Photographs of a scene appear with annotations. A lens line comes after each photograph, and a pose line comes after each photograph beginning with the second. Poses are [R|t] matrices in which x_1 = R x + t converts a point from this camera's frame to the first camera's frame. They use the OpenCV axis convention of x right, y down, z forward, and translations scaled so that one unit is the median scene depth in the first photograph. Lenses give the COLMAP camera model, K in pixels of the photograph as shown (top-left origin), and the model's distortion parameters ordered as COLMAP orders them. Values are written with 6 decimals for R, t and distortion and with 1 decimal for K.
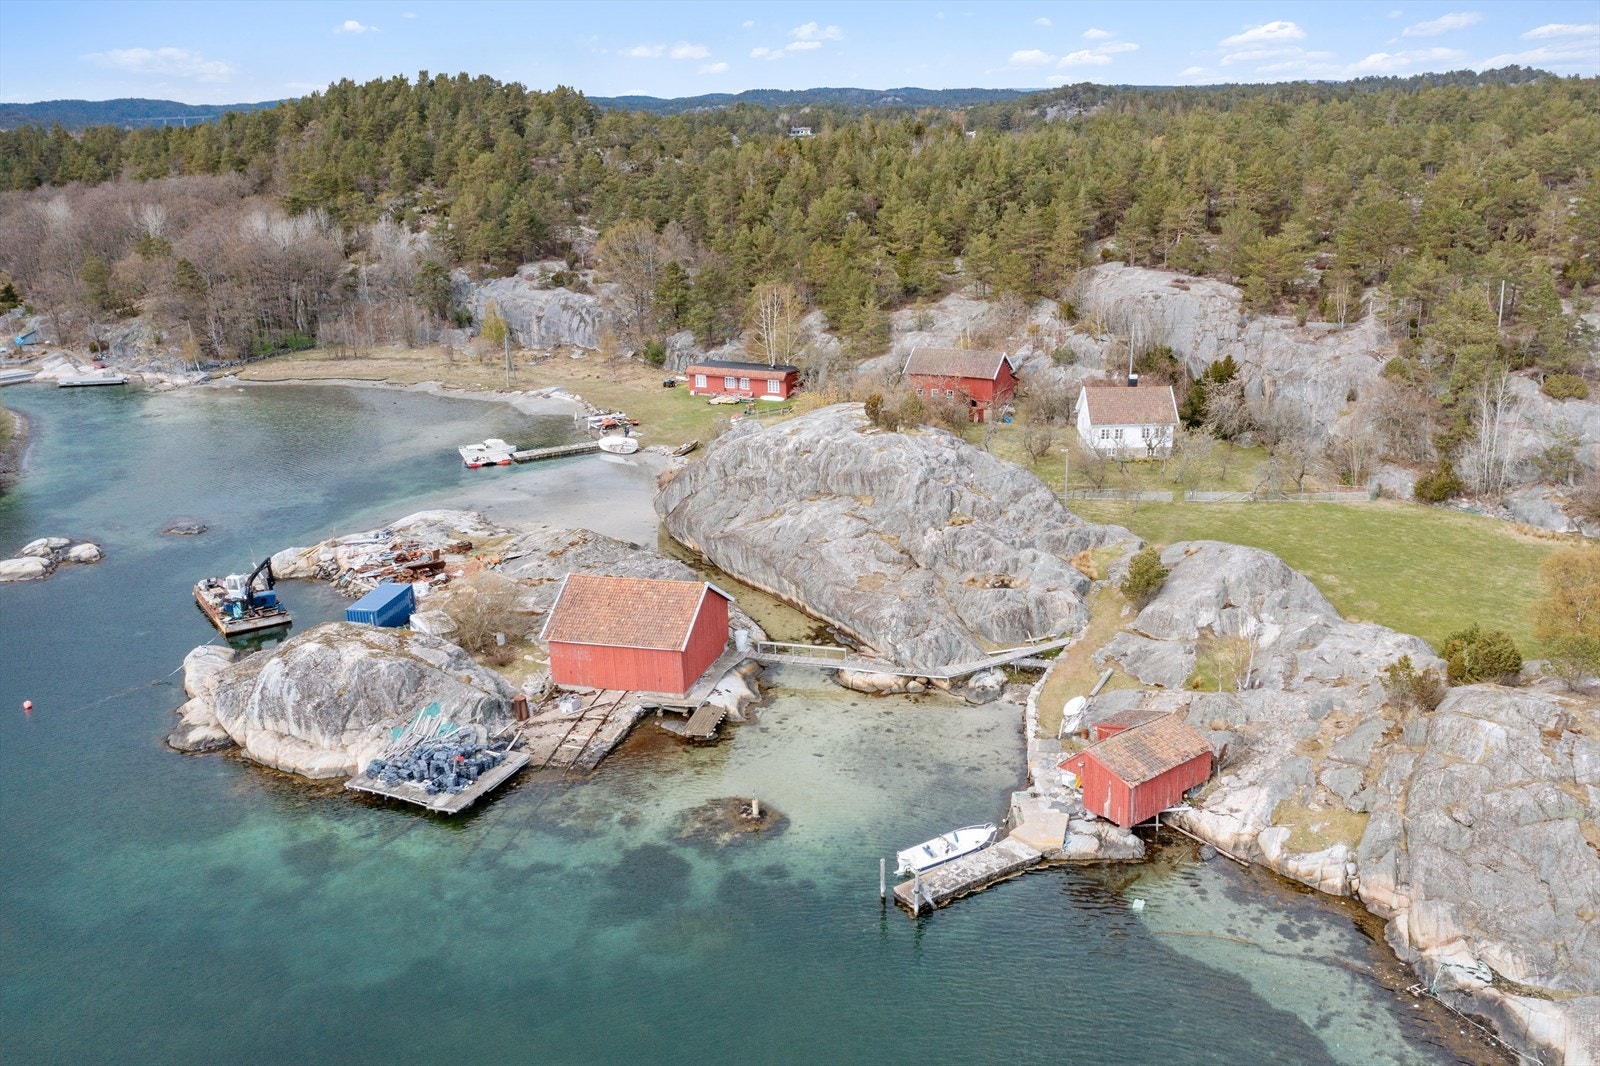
lens RADIAL K [[1280.4, 0, 799.5], [0, 1280.4, 554.3], [0, 0, 1]] dist [-0.009277, 0.012672]
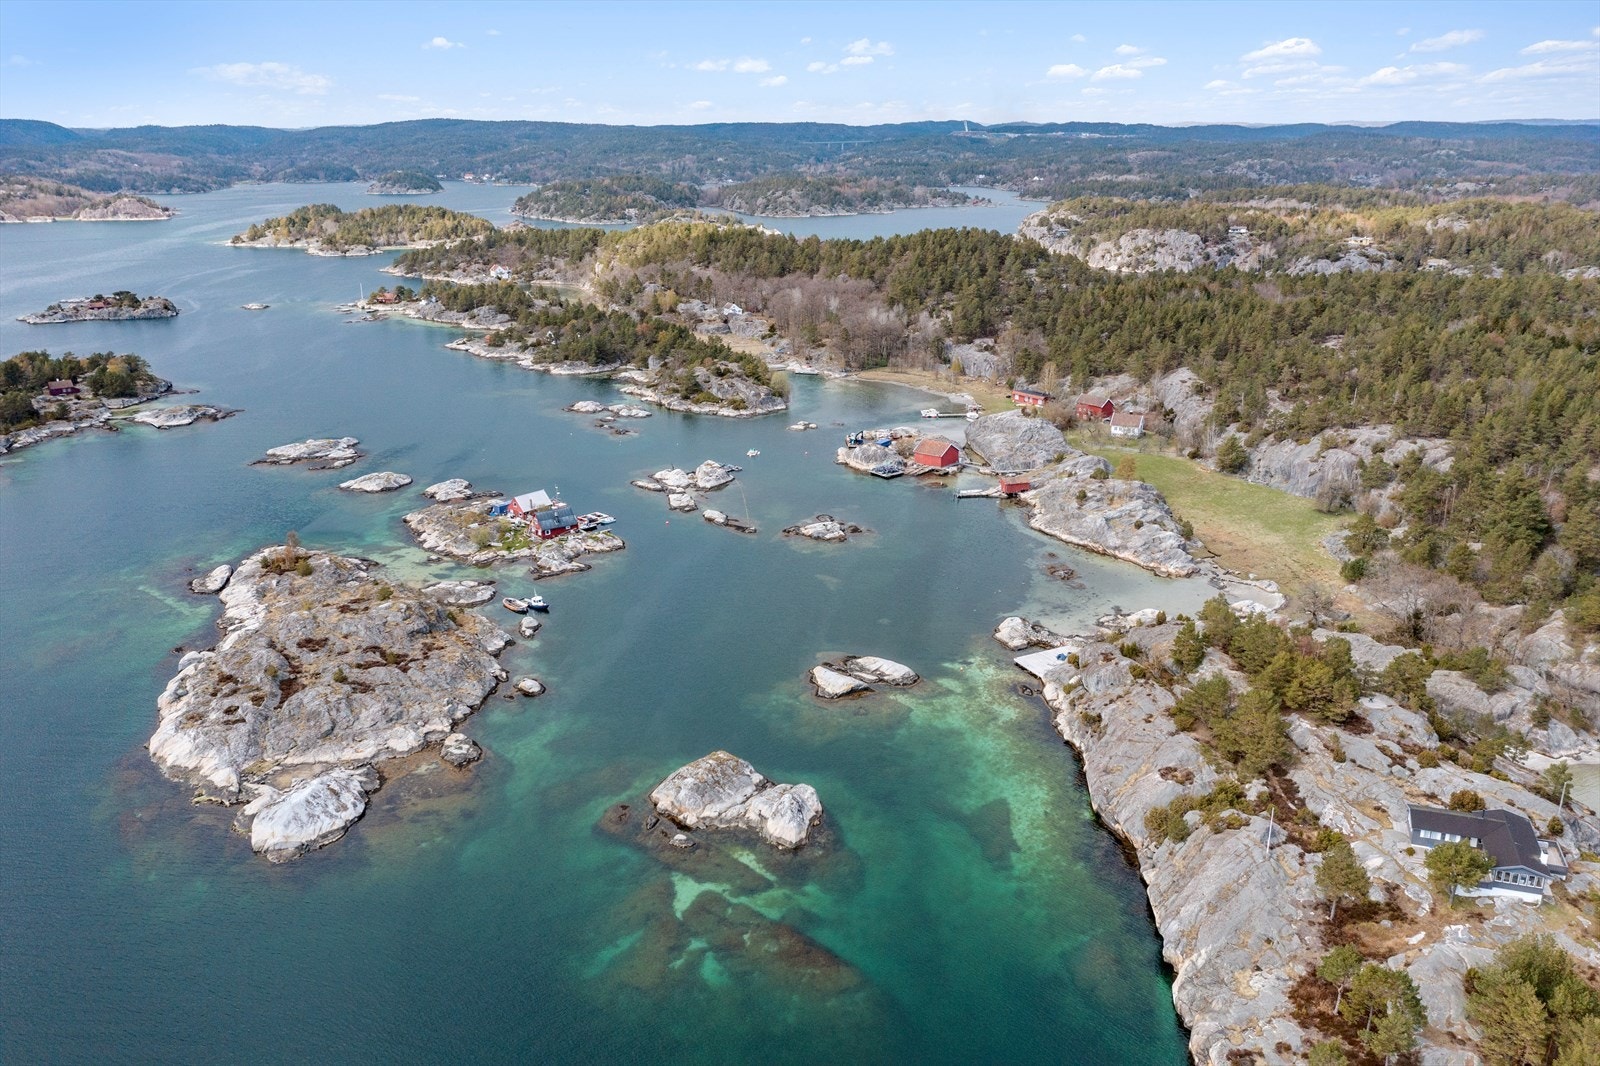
lens RADIAL K [[1280.4, 0, 799.5], [0, 1280.4, 554.3], [0, 0, 1]] dist [-0.009277, 0.012672]
pose [[0.897162, 0.156599, -0.413009, 0.550895], [-0.153648, 0.987292, 0.040583, 0.123263], [0.414116, 0.027049, 0.909822, -1.319806]]
